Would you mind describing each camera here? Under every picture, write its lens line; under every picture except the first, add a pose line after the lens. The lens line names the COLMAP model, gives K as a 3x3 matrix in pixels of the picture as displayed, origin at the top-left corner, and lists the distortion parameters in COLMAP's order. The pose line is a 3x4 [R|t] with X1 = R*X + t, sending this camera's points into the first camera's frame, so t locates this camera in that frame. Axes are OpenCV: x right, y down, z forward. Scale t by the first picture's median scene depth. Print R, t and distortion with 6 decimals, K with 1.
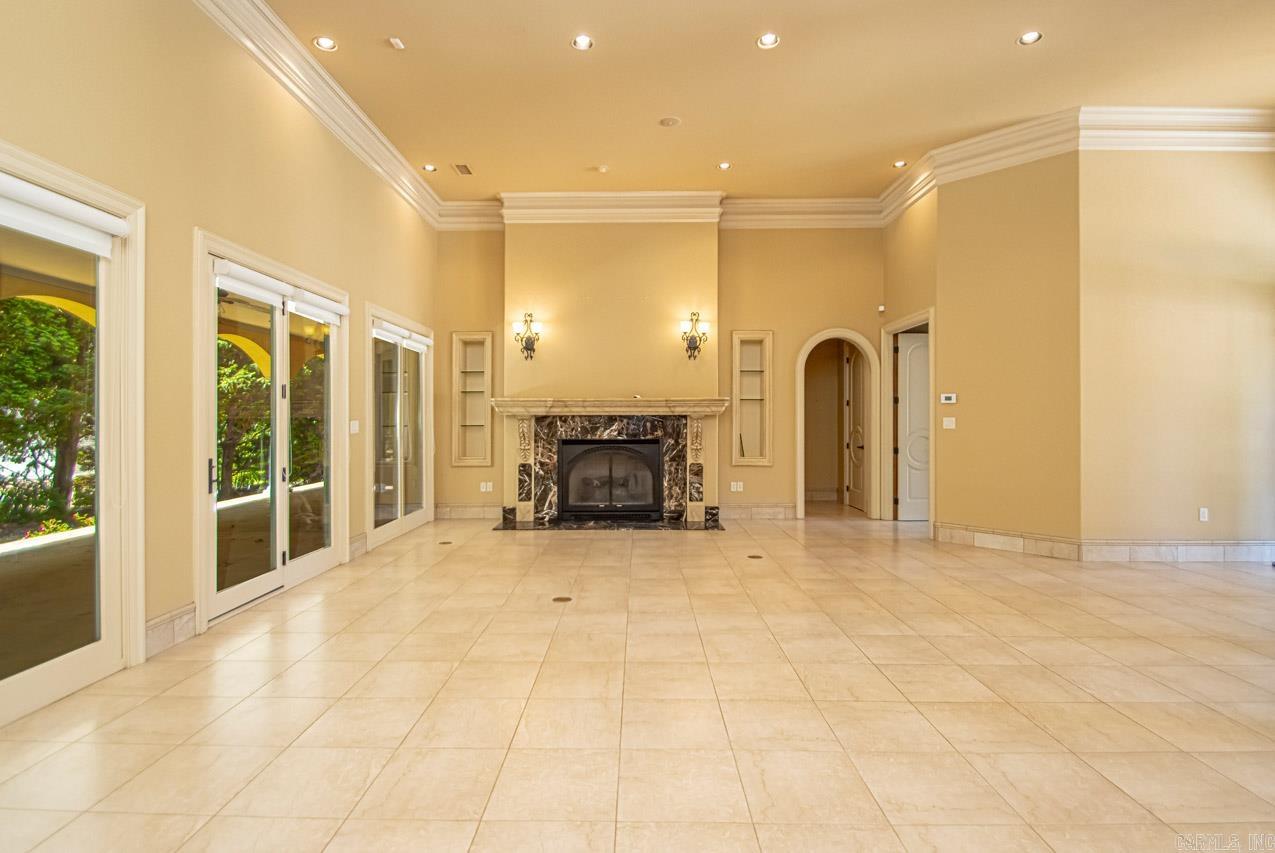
lens RADIAL K [[606.0, 0, 640.7], [0, 606.0, 418.4], [0, 0, 1]] dist [0.012682, -0.014646]
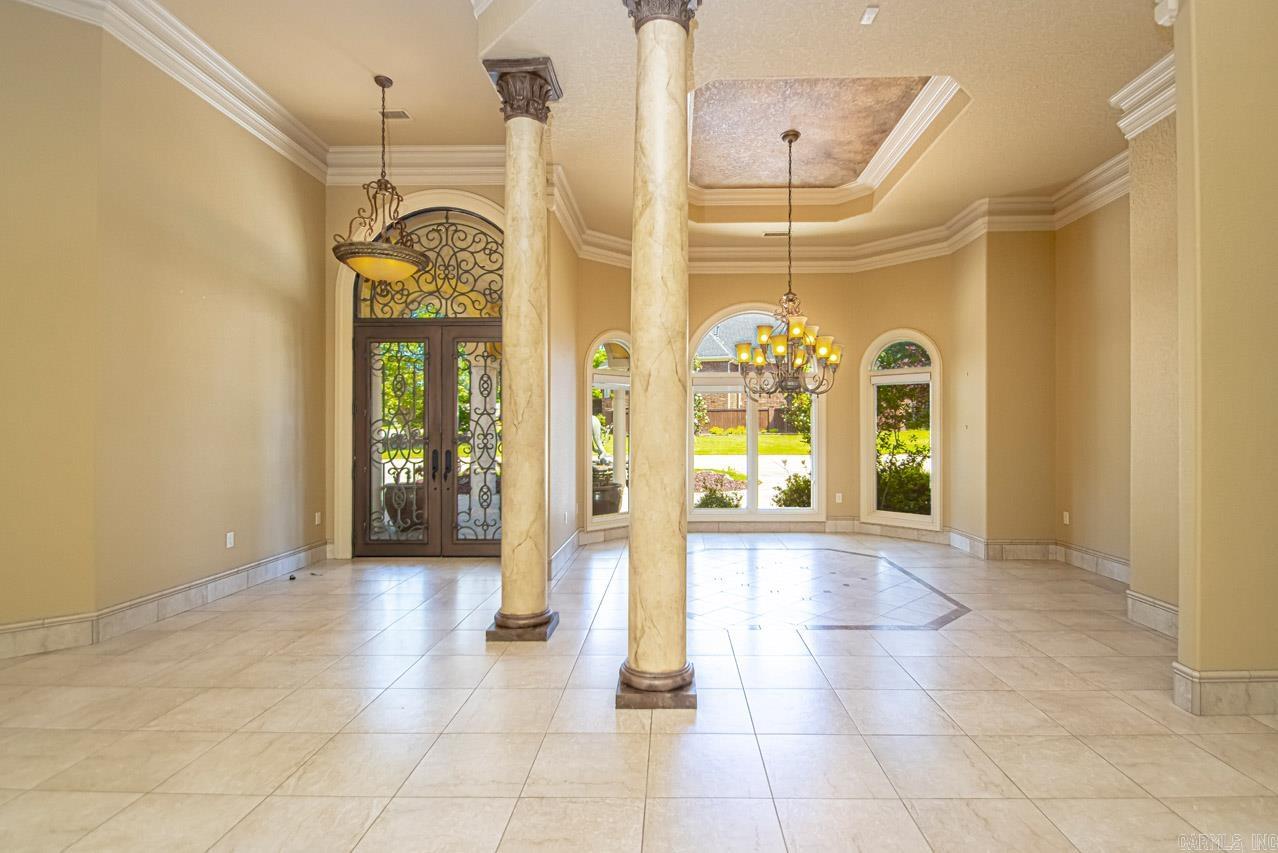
lens RADIAL K [[607.4, 0, 646.7], [0, 607.4, 419.2], [0, 0, 1]] dist [0.012682, -0.014646]
pose [[0.021722, 0.011084, 0.999703, 0.072459], [0.007835, 0.999906, -0.011257, 0.001182], [-0.999733, 0.008078, 0.021633, 0.385926]]
